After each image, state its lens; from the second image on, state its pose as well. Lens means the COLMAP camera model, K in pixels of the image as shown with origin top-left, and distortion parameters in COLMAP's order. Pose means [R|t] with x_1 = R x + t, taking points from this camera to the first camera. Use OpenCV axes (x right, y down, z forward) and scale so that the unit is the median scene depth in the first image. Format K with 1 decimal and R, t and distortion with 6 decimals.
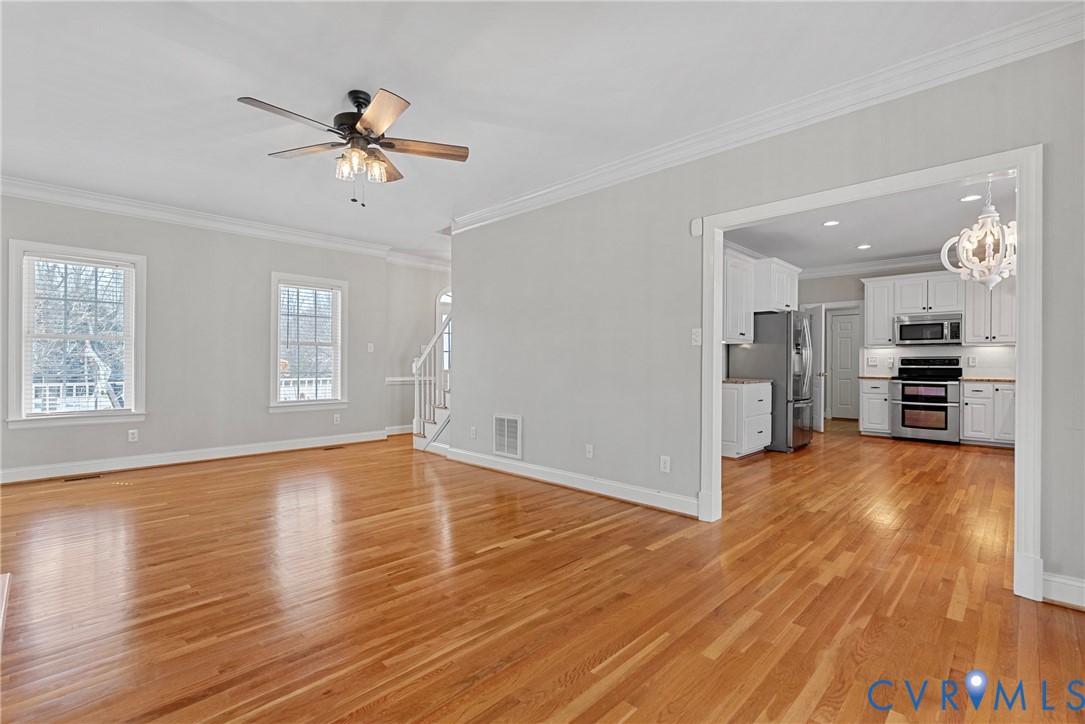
lens RADIAL K [[492.4, 0, 542.5], [0, 492.4, 362.0], [0, 0, 1]] dist [-0.003171, -0.000050]
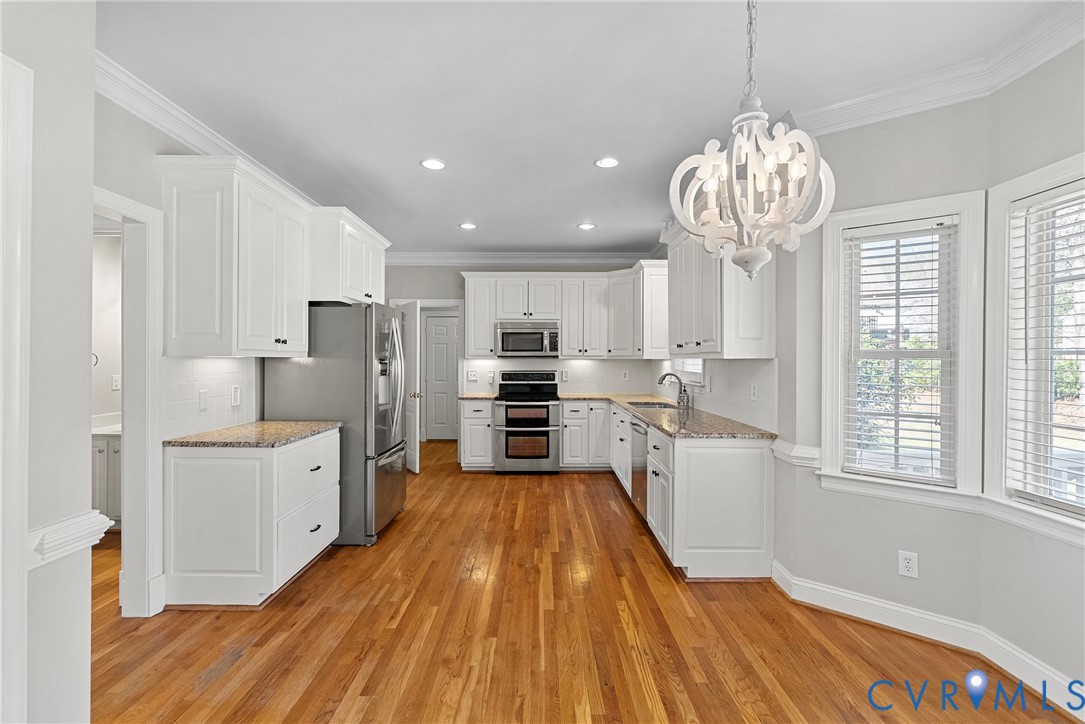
lens RADIAL K [[490.1, 0, 541.8], [0, 490.1, 359.8], [0, 0, 1]] dist [-0.002733, 0.000472]
pose [[0.714414, -0.001352, 0.699722, 0.240350], [-0.000837, 0.999996, 0.002787, -0.038484], [-0.699723, -0.002577, 0.714410, 0.439989]]
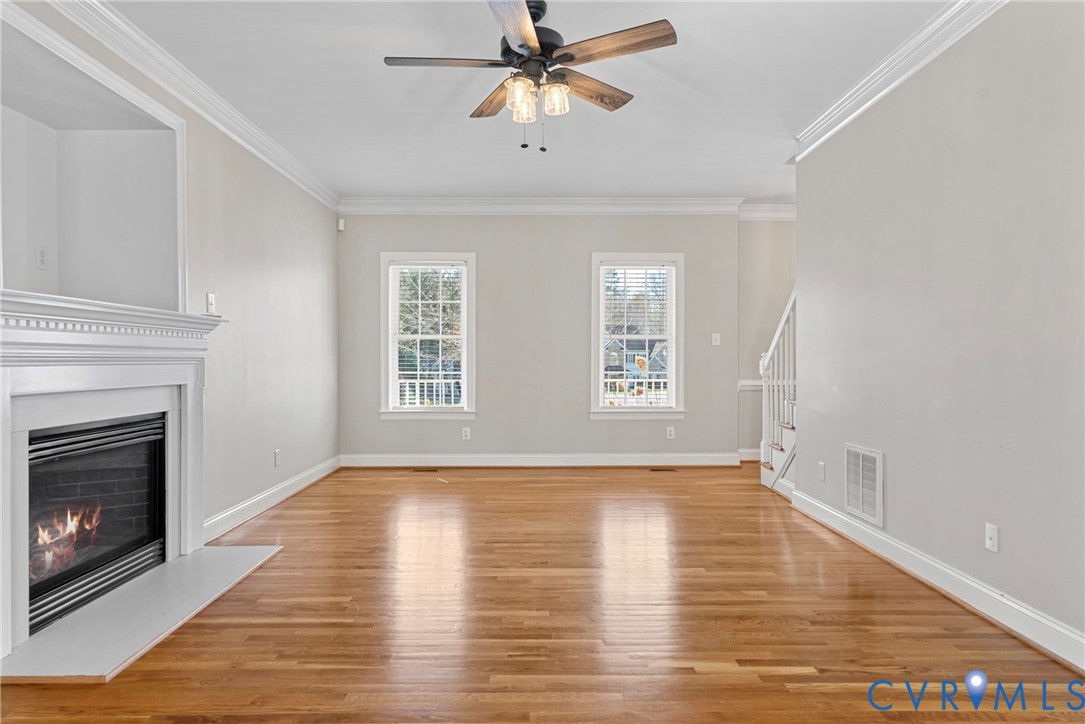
lens RADIAL K [[637.2, 0, 543.6], [0, 637.2, 357.9], [0, 0, 1]] dist [-0.002252, 0.000356]
pose [[0.707709, -0.005938, -0.706479, 0.159503], [0.004919, 0.999982, -0.003478, 0.000736], [0.706487, -0.001014, 0.707726, 0.157865]]
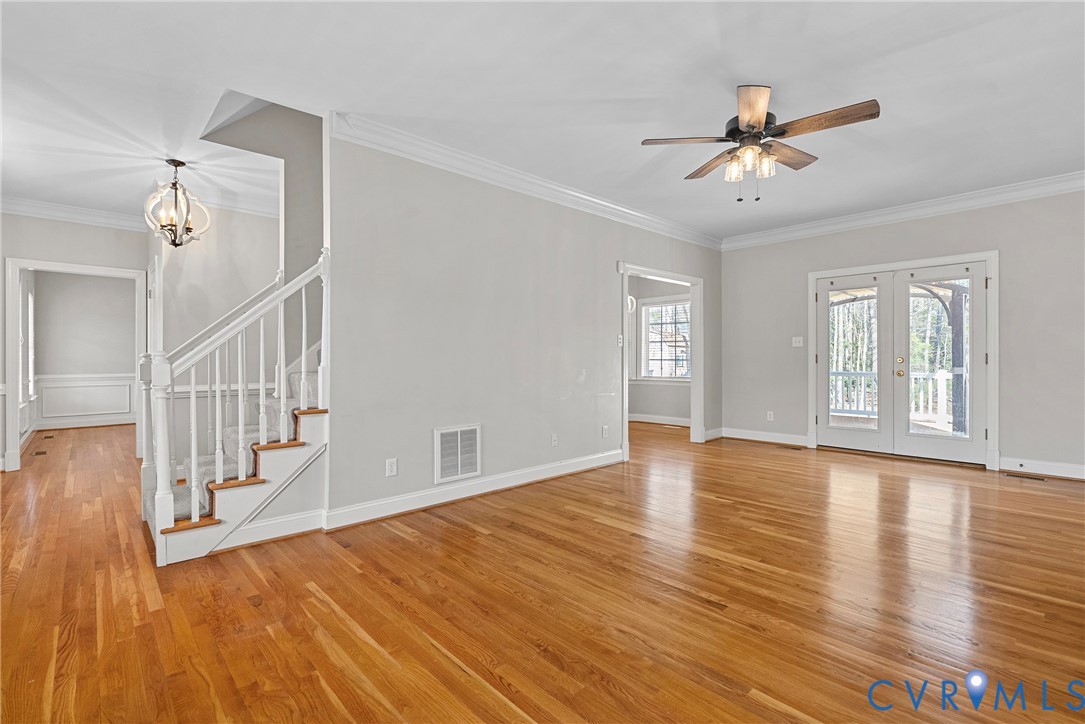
lens RADIAL K [[490.1, 0, 541.8], [0, 490.1, 359.8], [0, 0, 1]] dist [-0.002733, 0.000472]
pose [[0.045210, -0.006468, 0.998957, -0.686634], [0.004635, 0.999970, 0.006265, -0.002049], [-0.998967, 0.004347, 0.045238, 0.678511]]
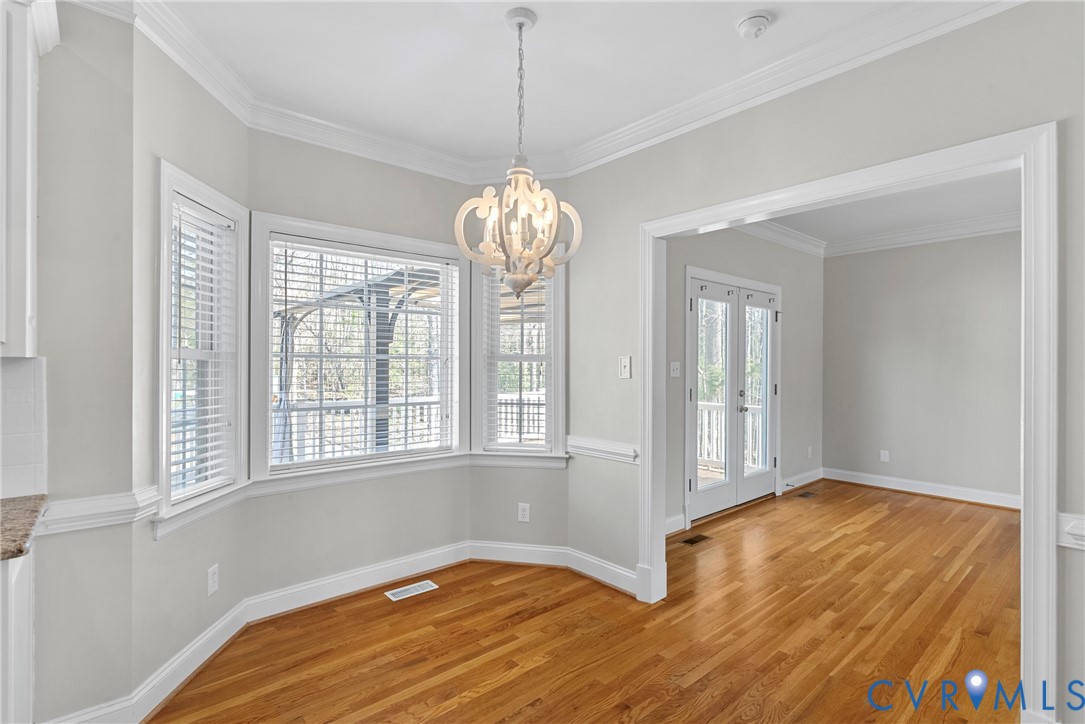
lens RADIAL K [[516.0, 0, 541.0], [0, 516.0, 364.7], [0, 0, 1]] dist [-0.007537, 0.000083]
pose [[-0.996686, -0.007187, 0.081031, 0.453520], [-0.006829, 0.999966, 0.004693, -0.038016], [-0.081062, 0.004124, -0.996701, 0.883390]]
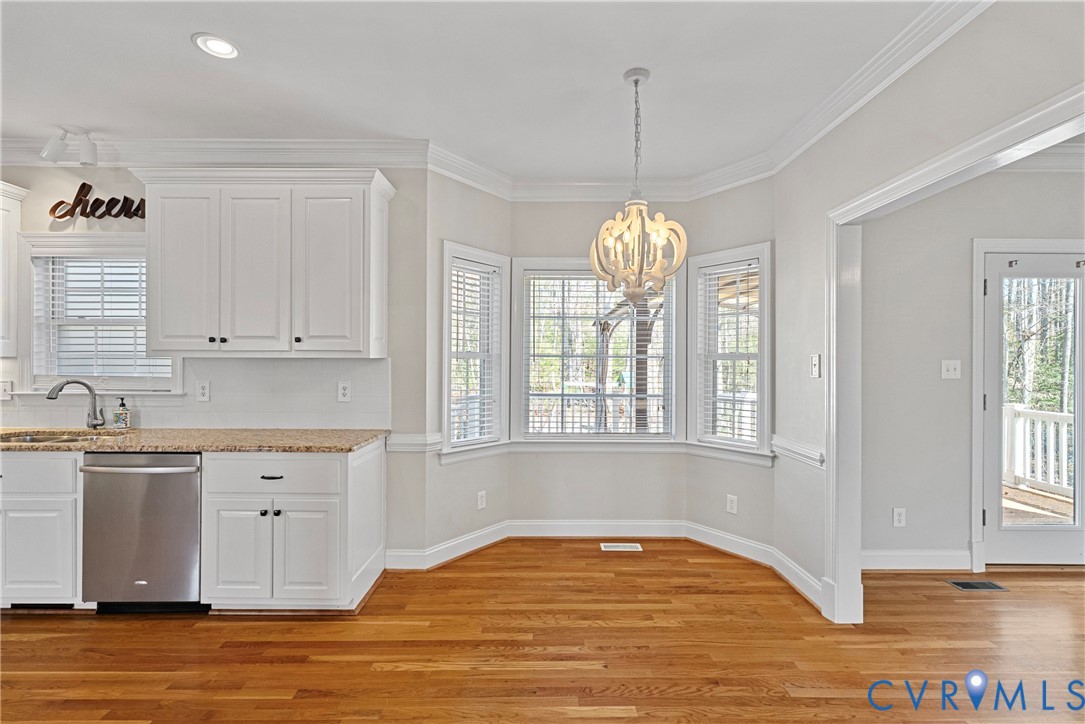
lens RADIAL K [[490.1, 0, 541.8], [0, 490.1, 359.8], [0, 0, 1]] dist [-0.002733, 0.000472]
pose [[-0.701912, -0.005298, 0.712244, 0.270303], [-0.006048, 0.999981, 0.001478, -0.038458], [-0.712238, -0.003270, -0.701931, 0.872287]]
